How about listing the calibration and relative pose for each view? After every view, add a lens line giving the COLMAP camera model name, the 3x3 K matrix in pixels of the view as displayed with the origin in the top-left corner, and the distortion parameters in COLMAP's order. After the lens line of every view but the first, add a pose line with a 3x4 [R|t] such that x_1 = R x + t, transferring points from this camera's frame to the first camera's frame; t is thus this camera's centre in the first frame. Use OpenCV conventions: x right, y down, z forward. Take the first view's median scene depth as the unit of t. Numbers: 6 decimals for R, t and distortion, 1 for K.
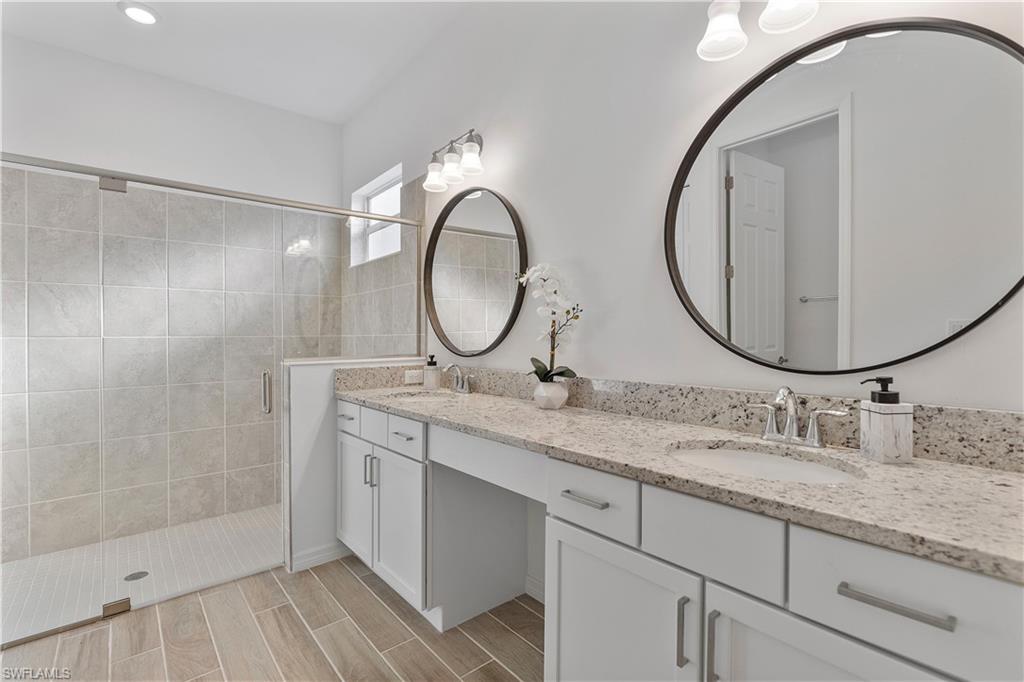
lens RADIAL K [[464.2, 0, 521.7], [0, 464.2, 335.7], [0, 0, 1]] dist [-0.008441, 0.003292]
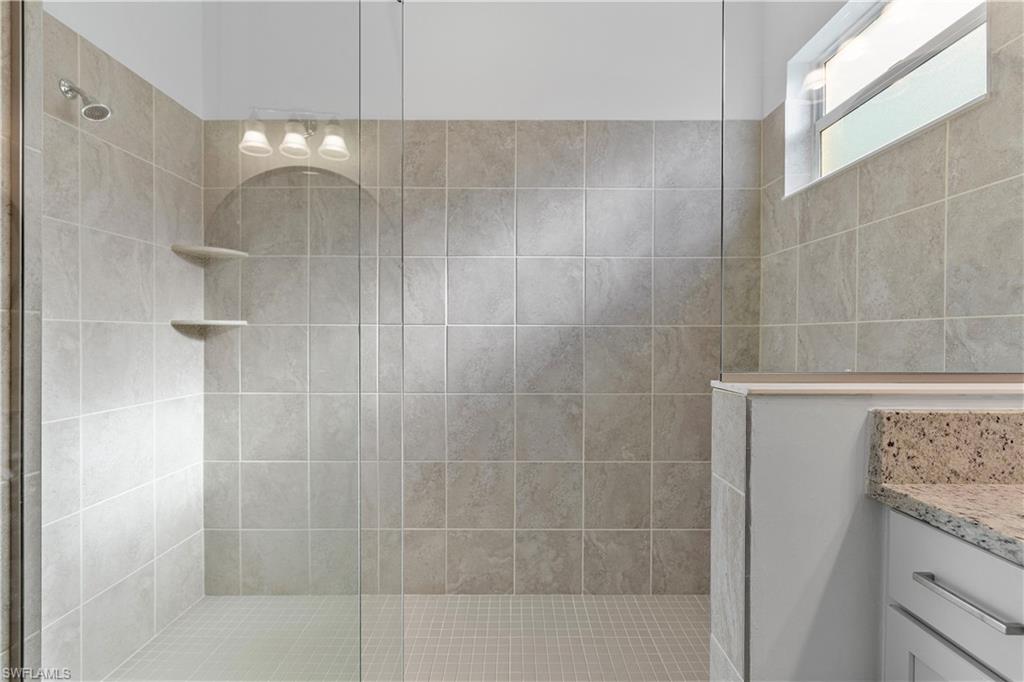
lens RADIAL K [[464.2, 0, 514.8], [0, 464.2, 336.9], [0, 0, 1]] dist [-0.008441, 0.003292]
pose [[0.755094, 0.010192, -0.655538, -0.297588], [-0.007379, 0.999948, 0.007047, 0.014771], [0.655575, -0.000484, 0.755130, 0.457928]]
